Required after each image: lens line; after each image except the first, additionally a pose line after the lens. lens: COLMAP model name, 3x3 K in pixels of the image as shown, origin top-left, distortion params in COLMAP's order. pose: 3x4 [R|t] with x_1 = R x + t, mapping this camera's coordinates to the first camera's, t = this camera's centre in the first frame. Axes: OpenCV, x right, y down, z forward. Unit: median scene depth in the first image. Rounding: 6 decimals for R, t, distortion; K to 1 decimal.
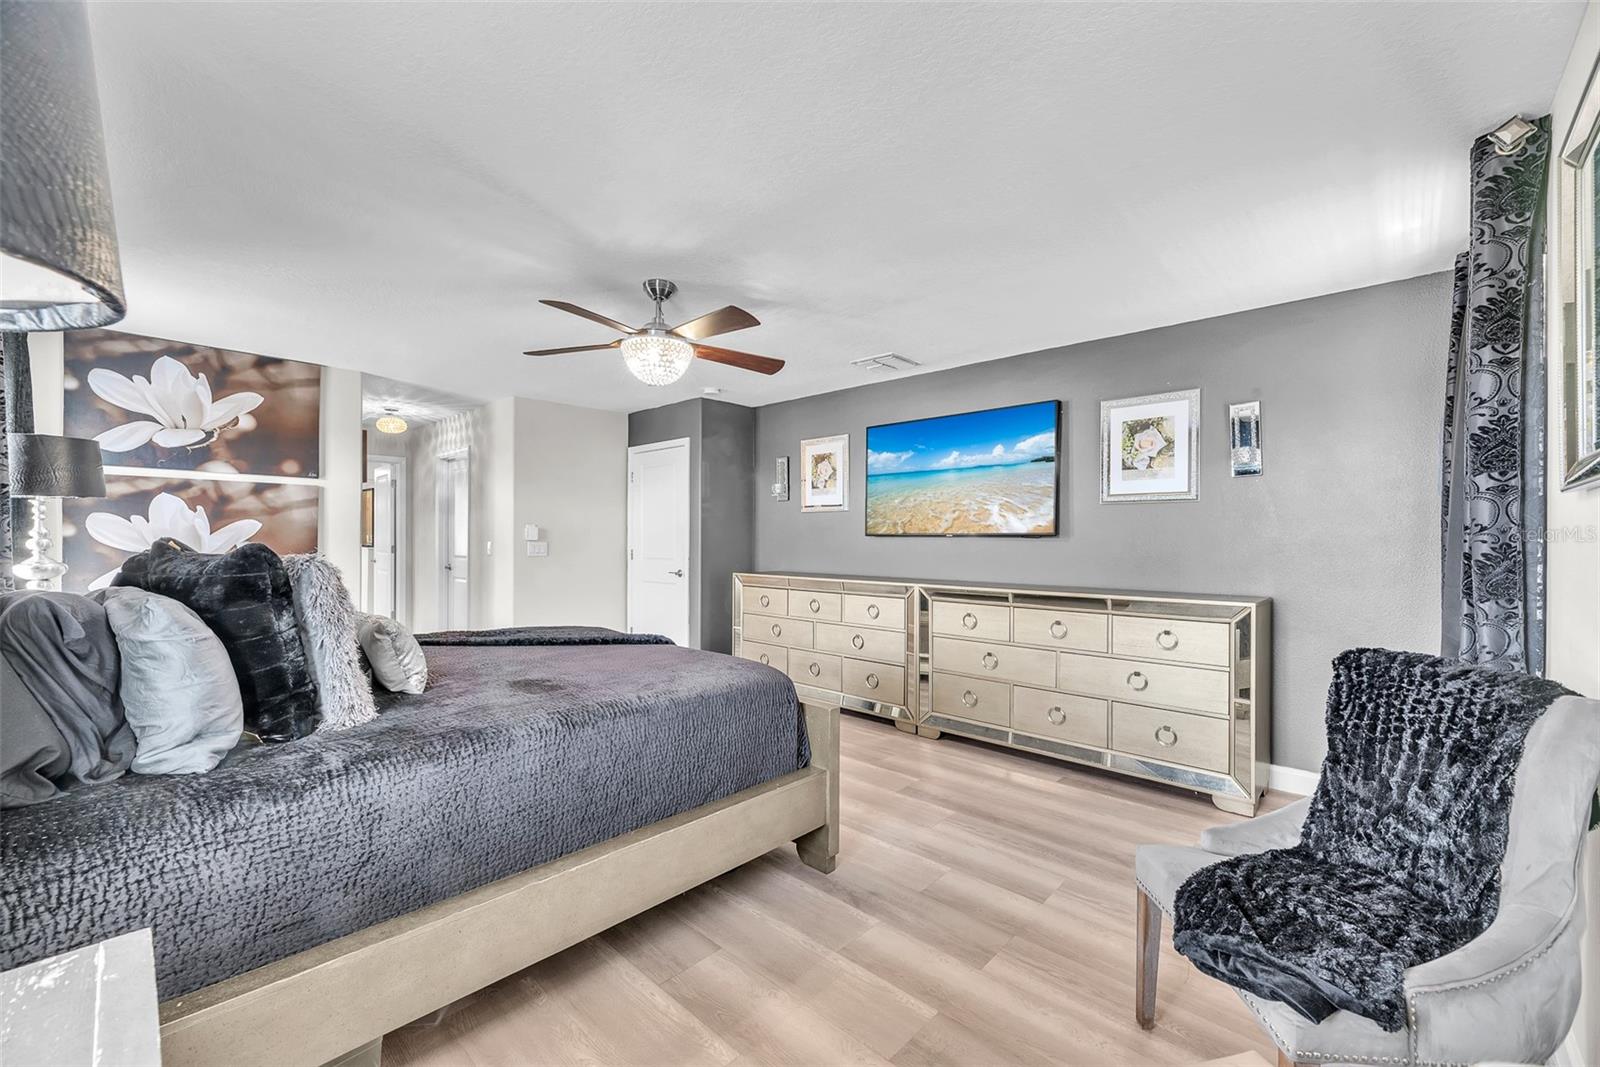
lens RADIAL K [[653.9, 0, 792.4], [0, 653.9, 539.0], [0, 0, 1]] dist [0.001340, 0.000249]
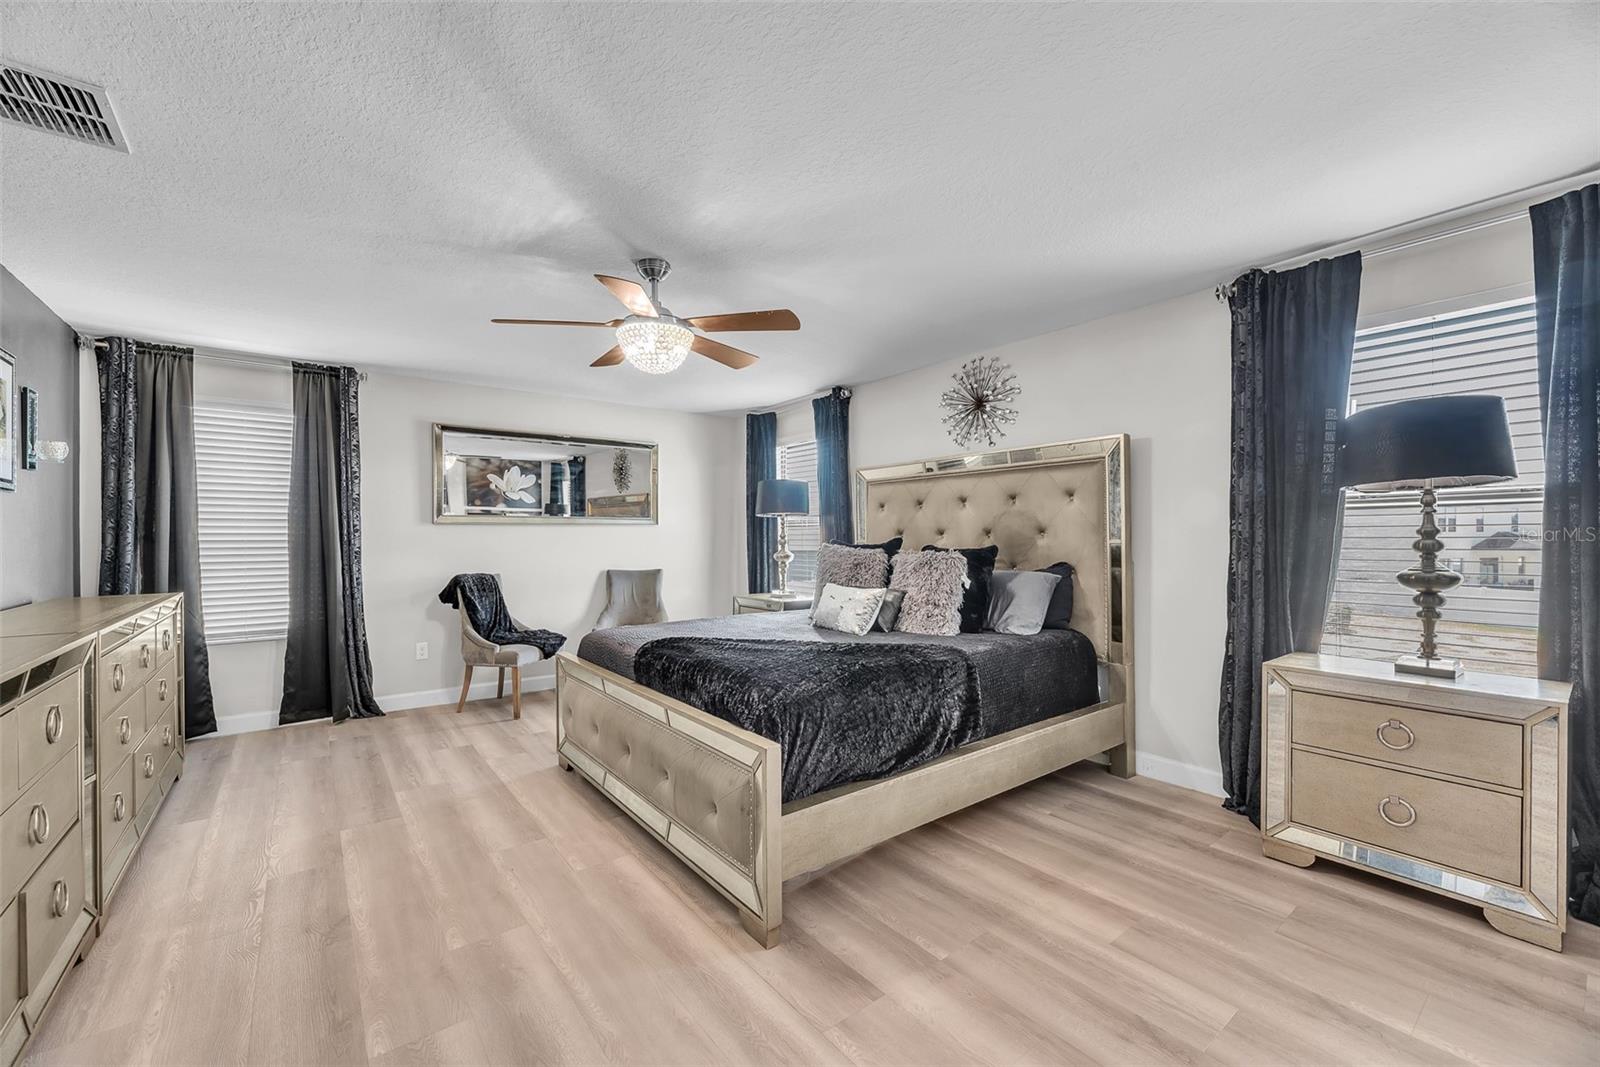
lens RADIAL K [[653.9, 0, 792.4], [0, 653.9, 539.0], [0, 0, 1]] dist [0.001340, 0.000249]
pose [[-0.987047, -0.001386, 0.160424, -0.670610], [-0.001174, 0.999998, 0.001412, -0.005431], [-0.160425, 0.001205, -0.987047, 2.311802]]
